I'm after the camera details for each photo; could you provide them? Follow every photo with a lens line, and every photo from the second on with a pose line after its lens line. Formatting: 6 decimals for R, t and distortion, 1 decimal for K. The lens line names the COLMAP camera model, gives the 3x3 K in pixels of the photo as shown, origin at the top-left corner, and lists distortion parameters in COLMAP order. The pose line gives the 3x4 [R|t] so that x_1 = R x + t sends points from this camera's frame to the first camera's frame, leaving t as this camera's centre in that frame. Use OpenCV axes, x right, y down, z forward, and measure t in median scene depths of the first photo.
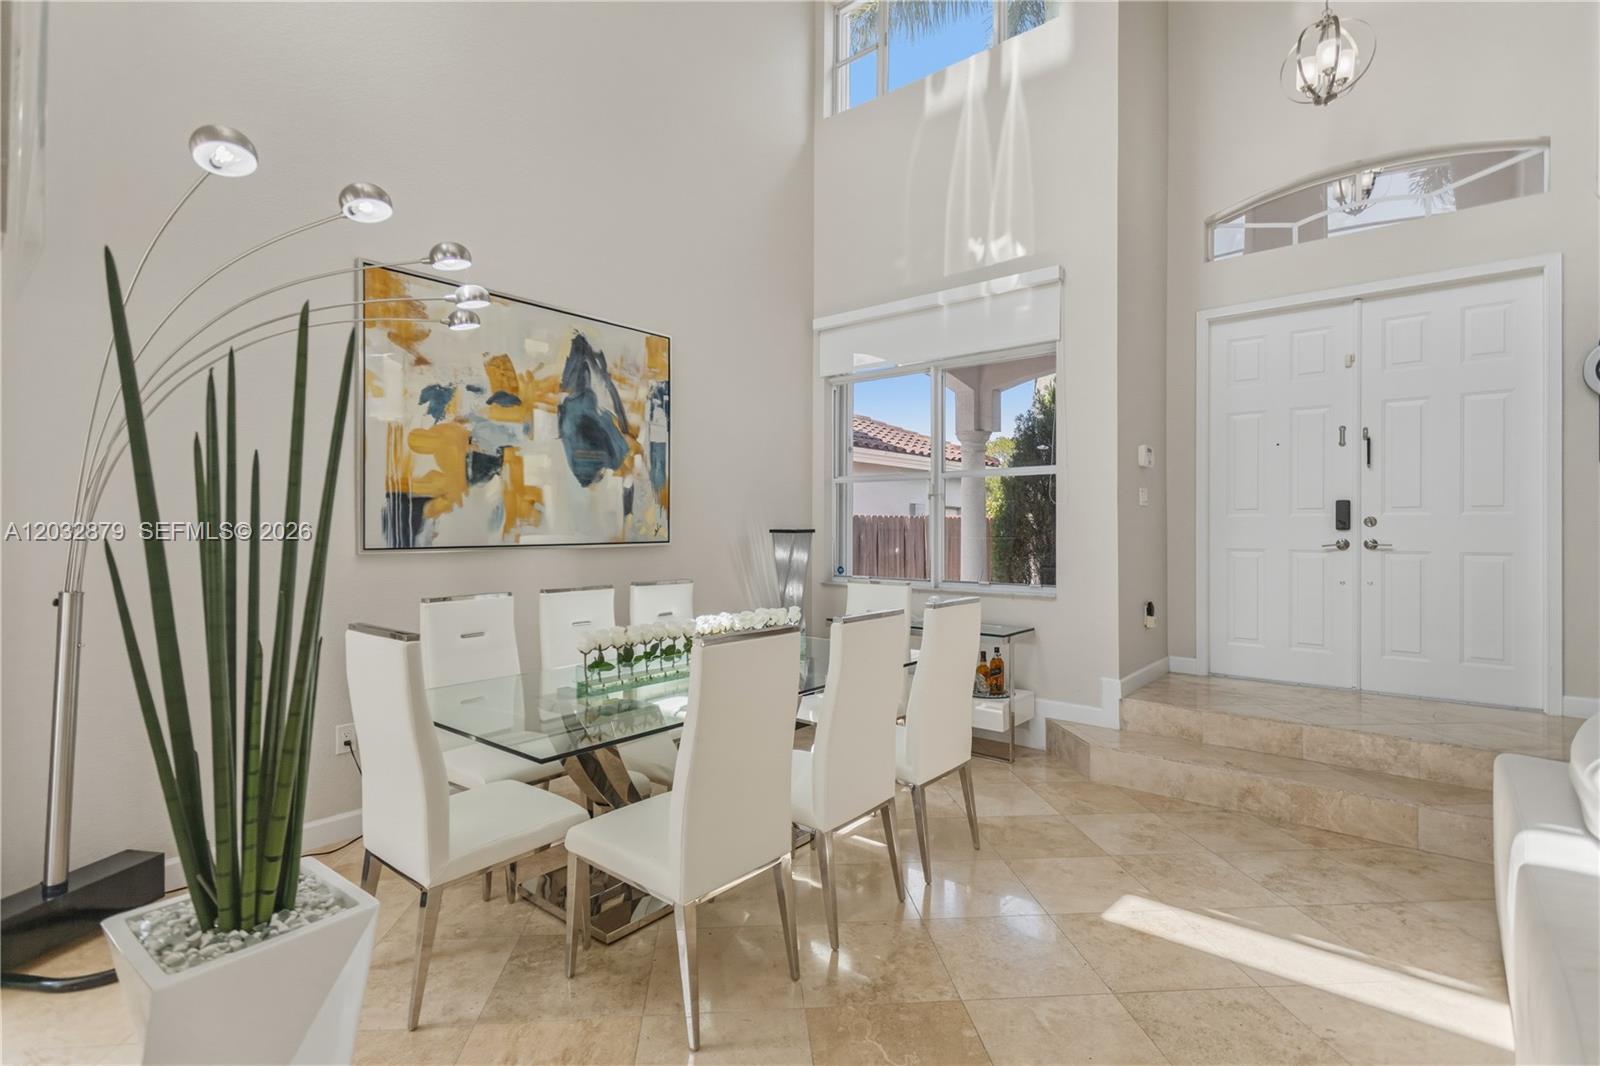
lens RADIAL K [[759.3, 0, 800.0], [0, 759.3, 533.0], [0, 0, 1]] dist [0.002543, 0.000373]
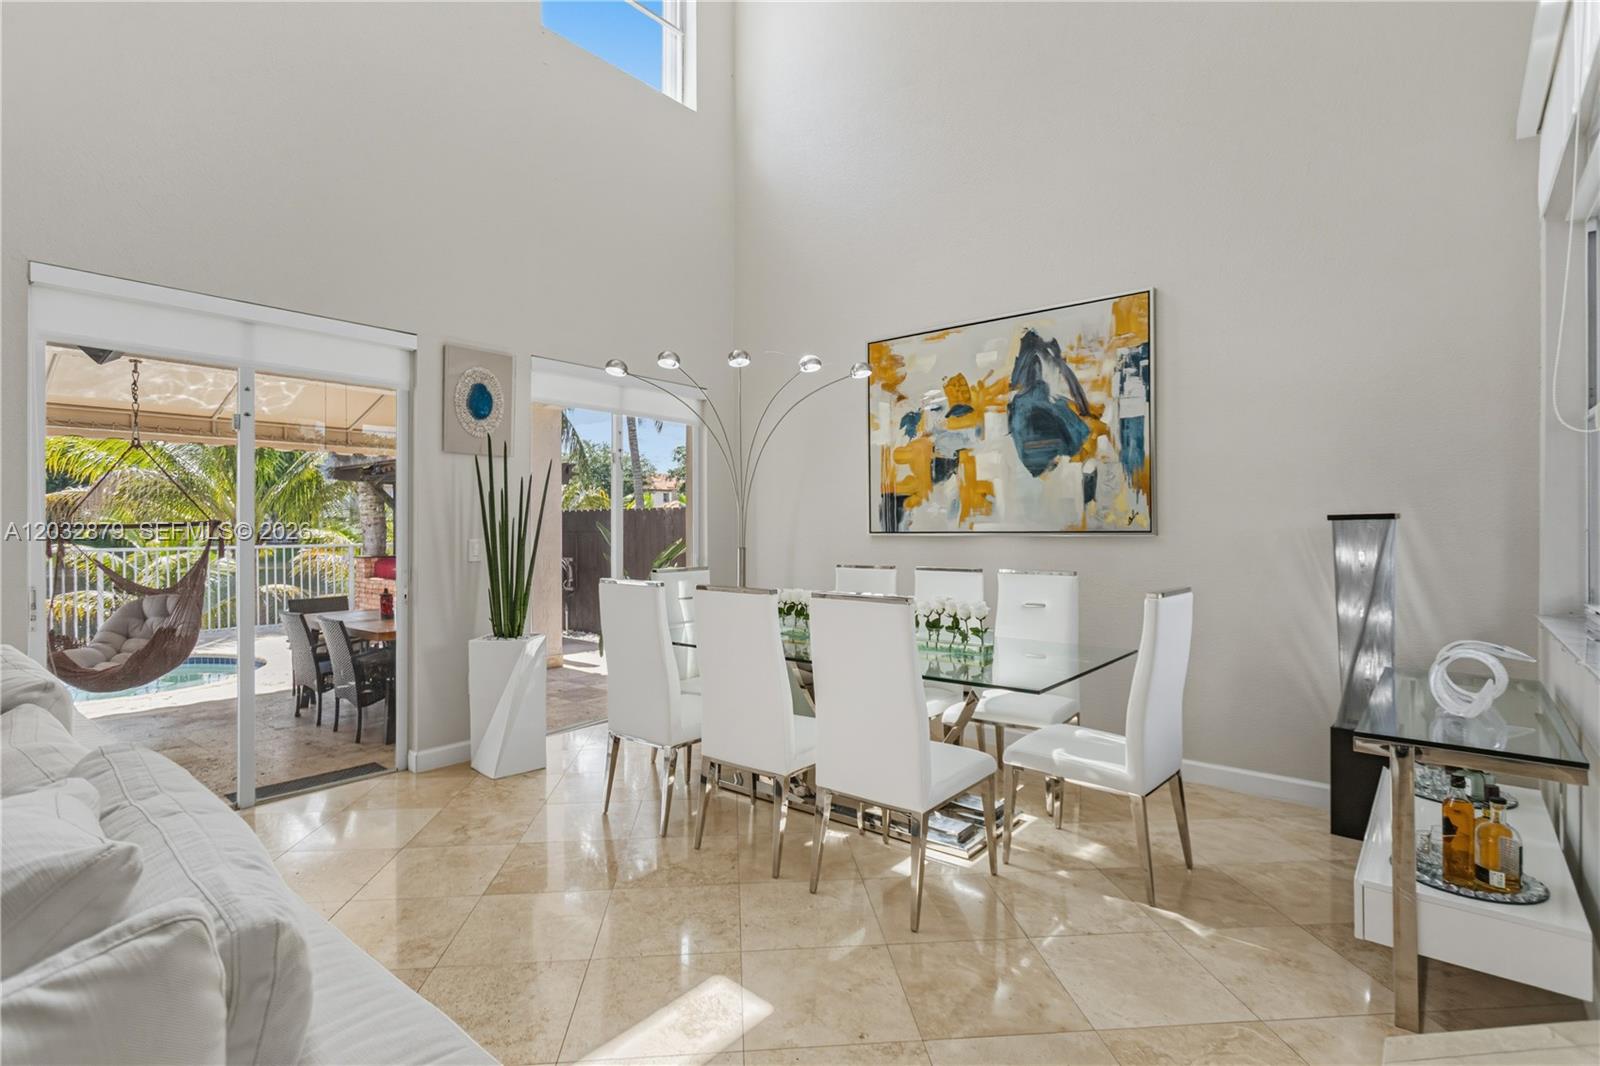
lens RADIAL K [[759.3, 0, 800.0], [0, 759.3, 533.0], [0, 0, 1]] dist [0.002543, 0.000373]
pose [[0.010806, 0.011191, -0.999879, 0.766511], [-0.003117, 0.999933, 0.011158, 0.005348], [0.999937, 0.002996, 0.010840, 0.687883]]
